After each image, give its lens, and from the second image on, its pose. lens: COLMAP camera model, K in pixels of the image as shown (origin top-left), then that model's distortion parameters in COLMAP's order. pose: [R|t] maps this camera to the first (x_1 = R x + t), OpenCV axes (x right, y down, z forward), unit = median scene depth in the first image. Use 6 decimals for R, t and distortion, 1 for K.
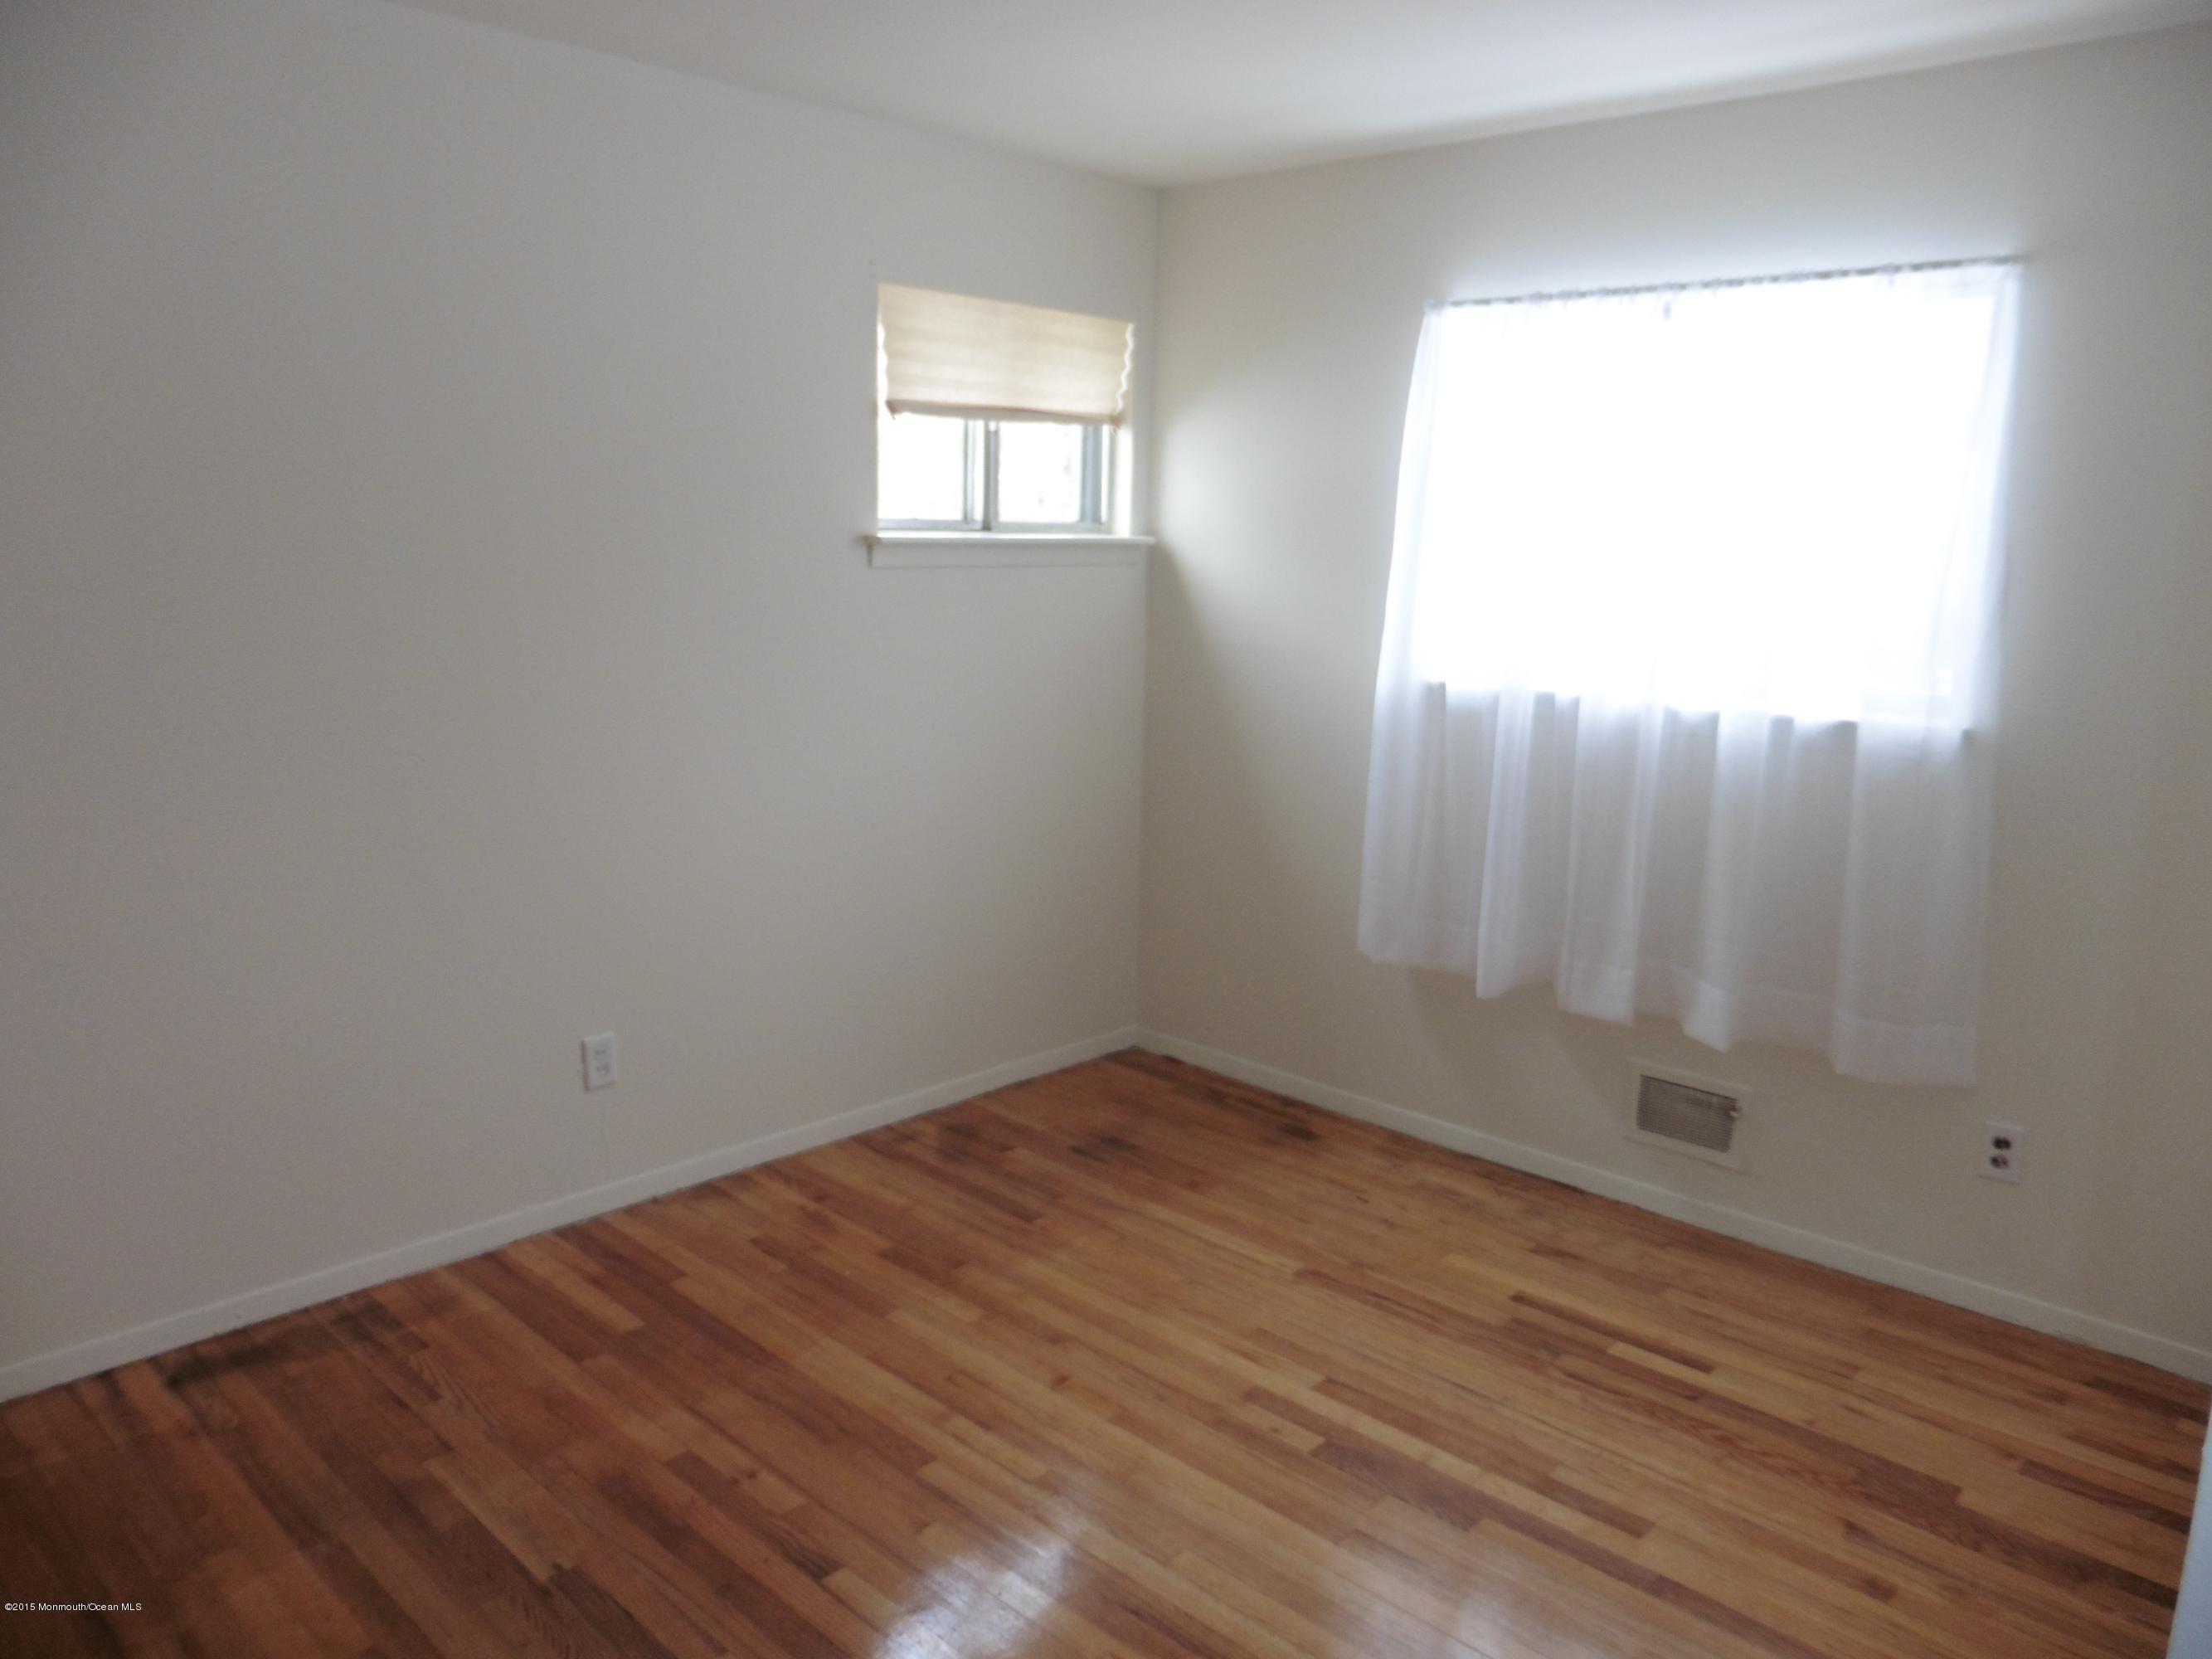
lens RADIAL K [[1604.1, 0, 1104.0], [0, 1604.1, 816.7], [0, 0, 1]] dist [-0.071785, 0.057144]
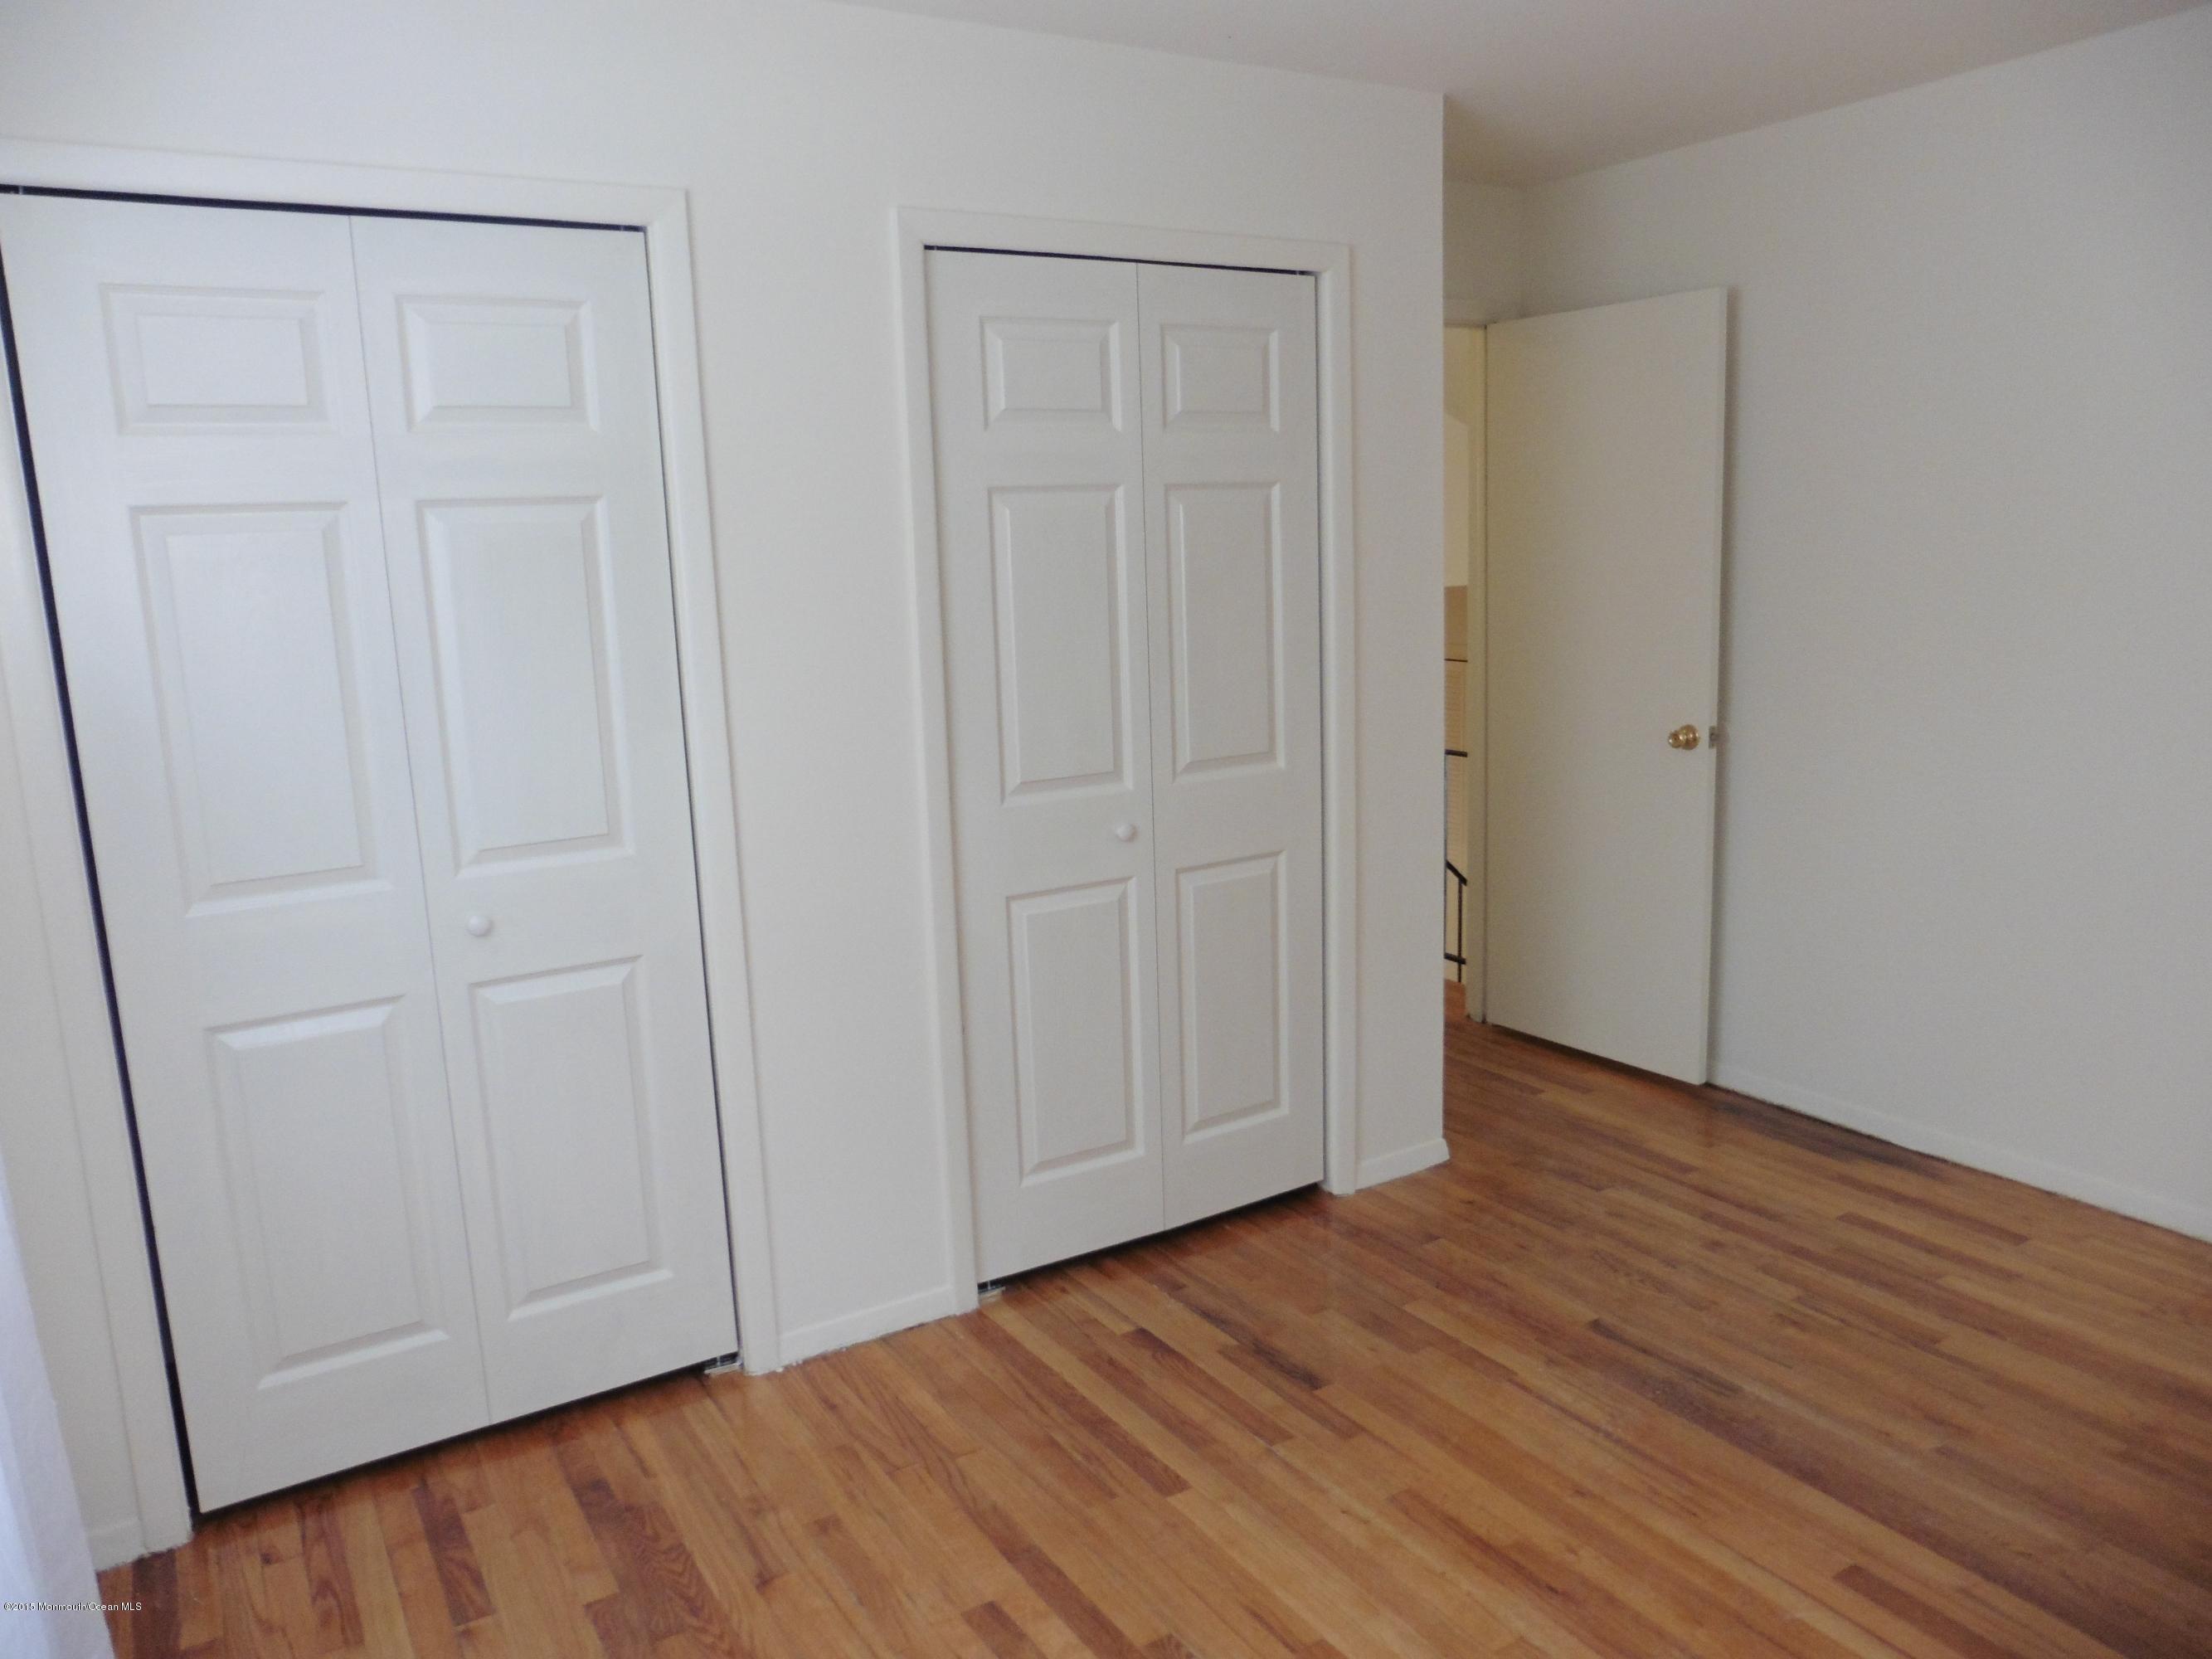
lens RADIAL K [[1604.1, 0, 1108.5], [0, 1604.1, 835.3], [0, 0, 1]] dist [-0.071785, 0.057144]
pose [[-0.966689, -0.034933, 0.253559, 0.037570], [0.059408, 0.932966, 0.355028, -0.217938], [-0.248965, 0.358265, -0.899812, 1.224914]]
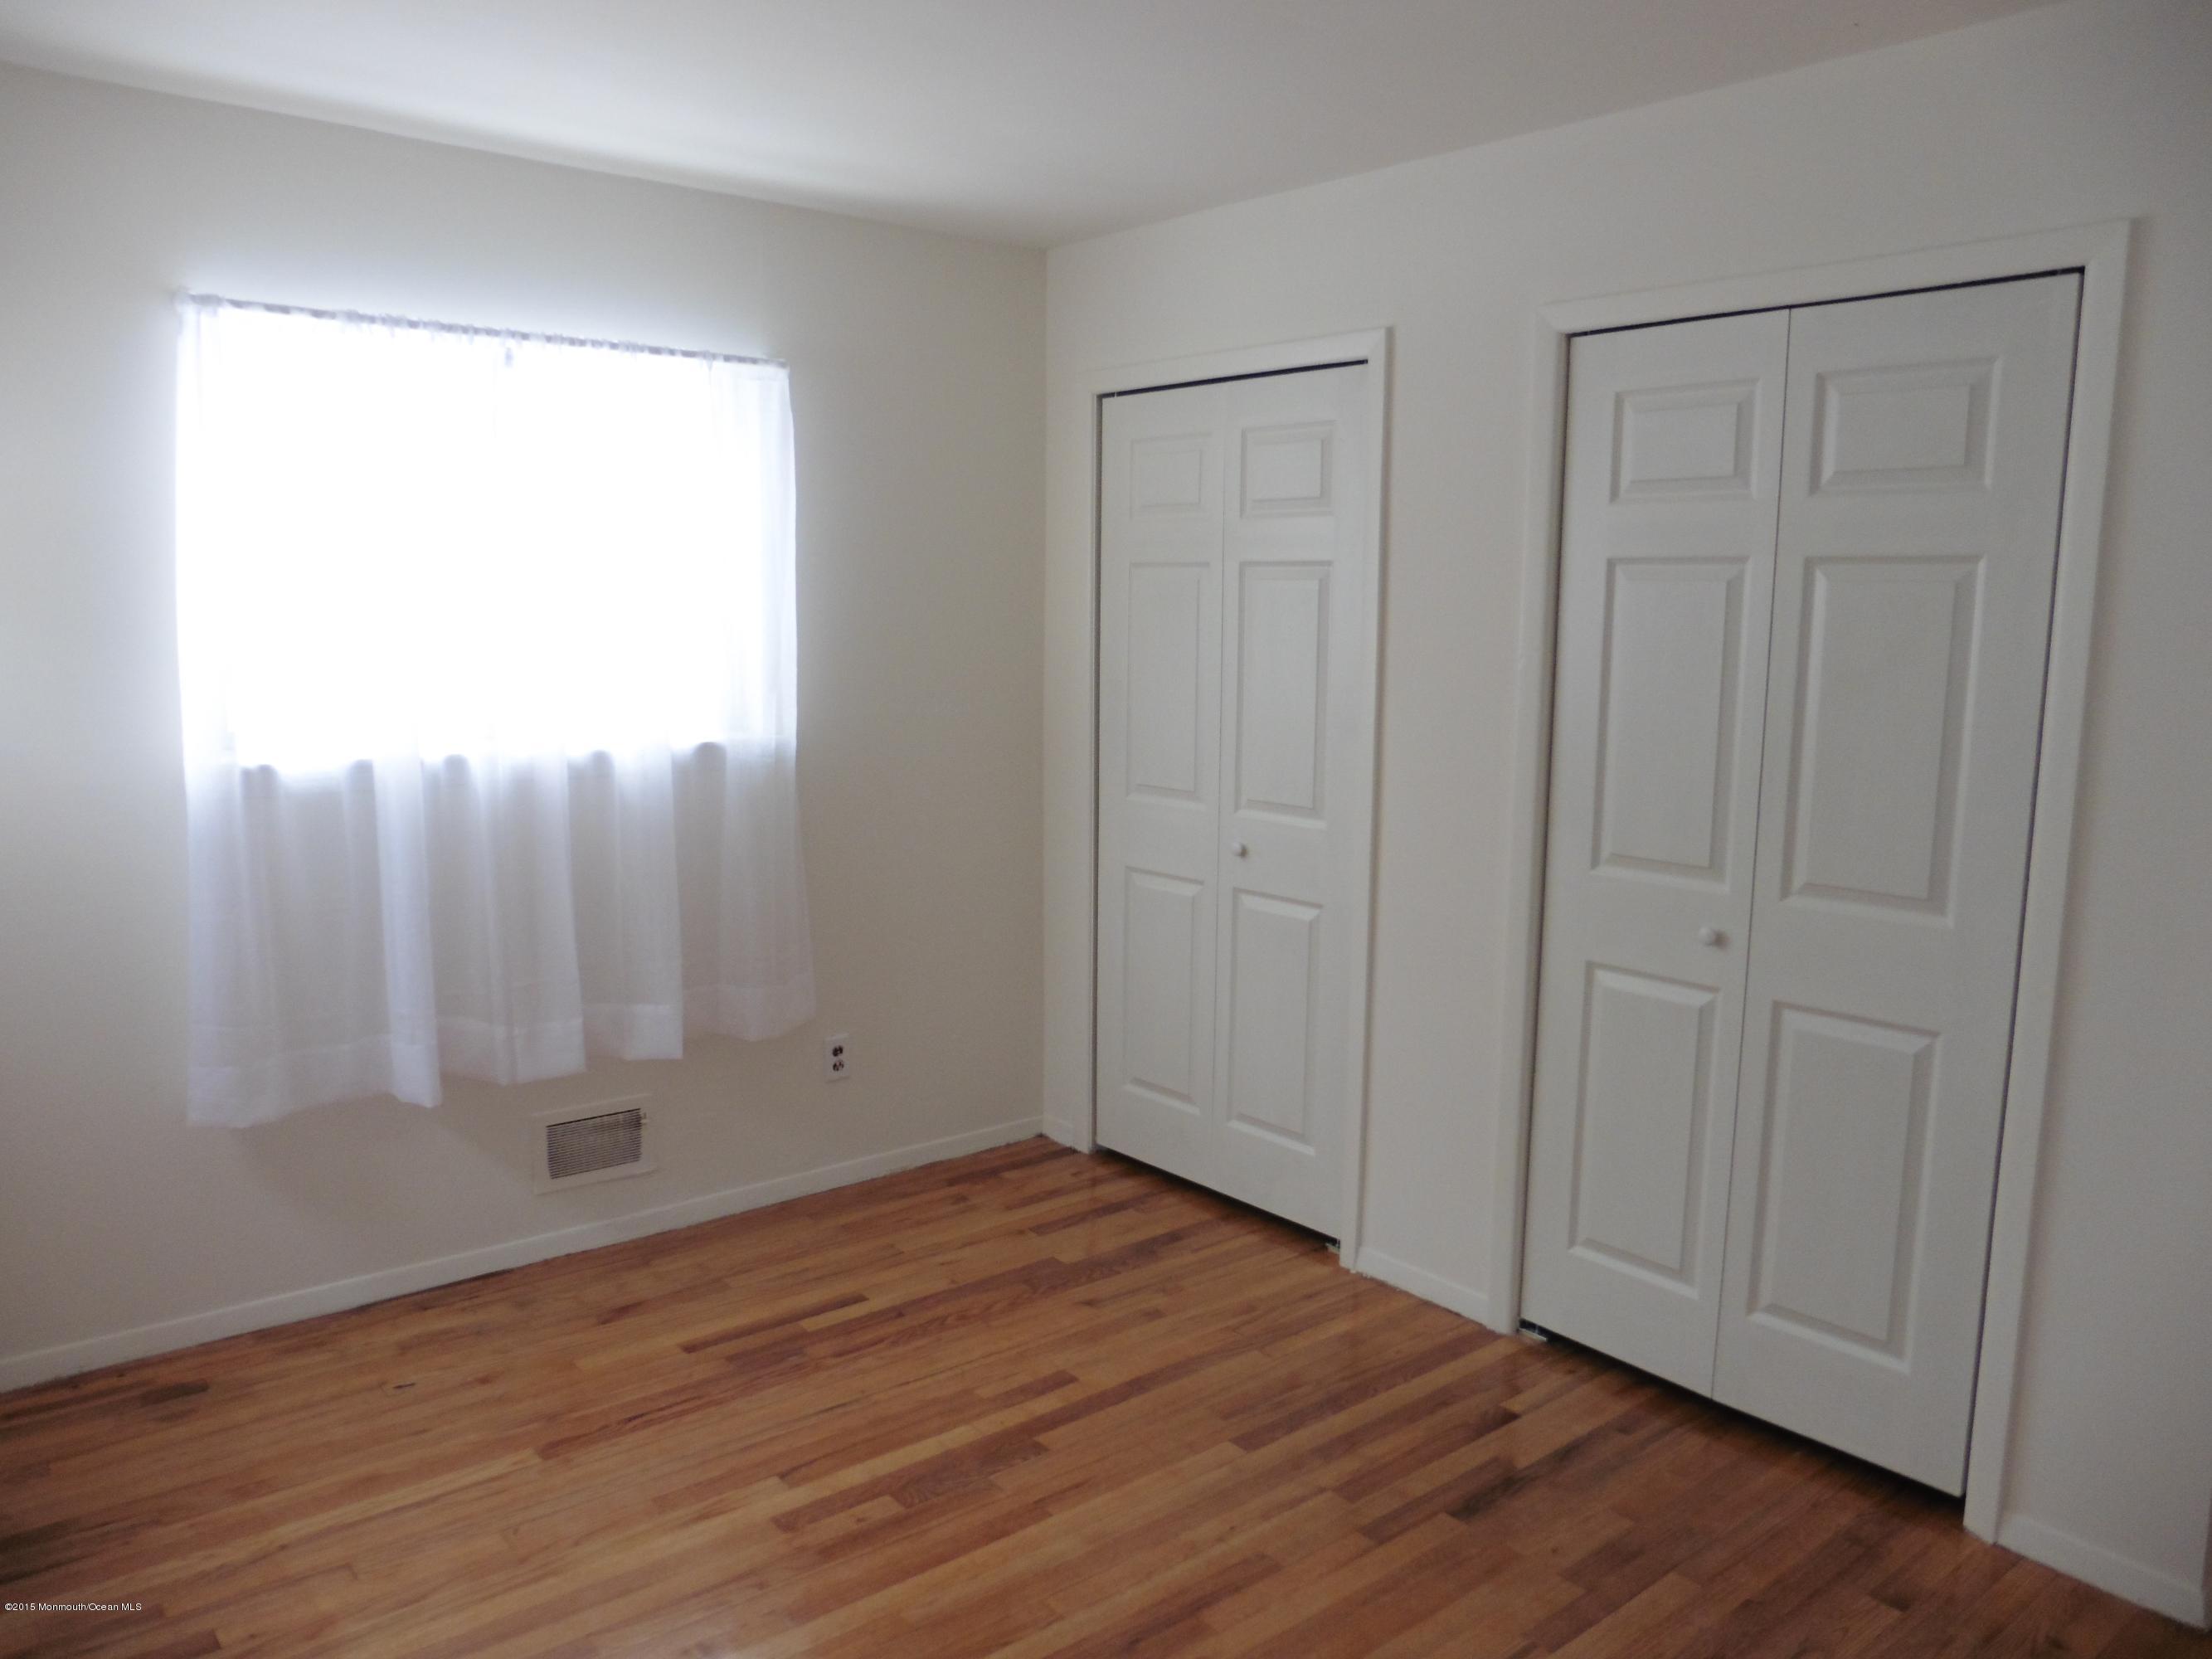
lens RADIAL K [[1604.1, 0, 1098.7], [0, 1604.1, 820.2], [0, 0, 1]] dist [-0.071785, 0.057144]
pose [[0.120921, -0.153108, 0.980783, -0.617275], [0.164371, 0.977482, 0.132327, -0.107999], [-0.978959, 0.145211, 0.143364, 0.542020]]
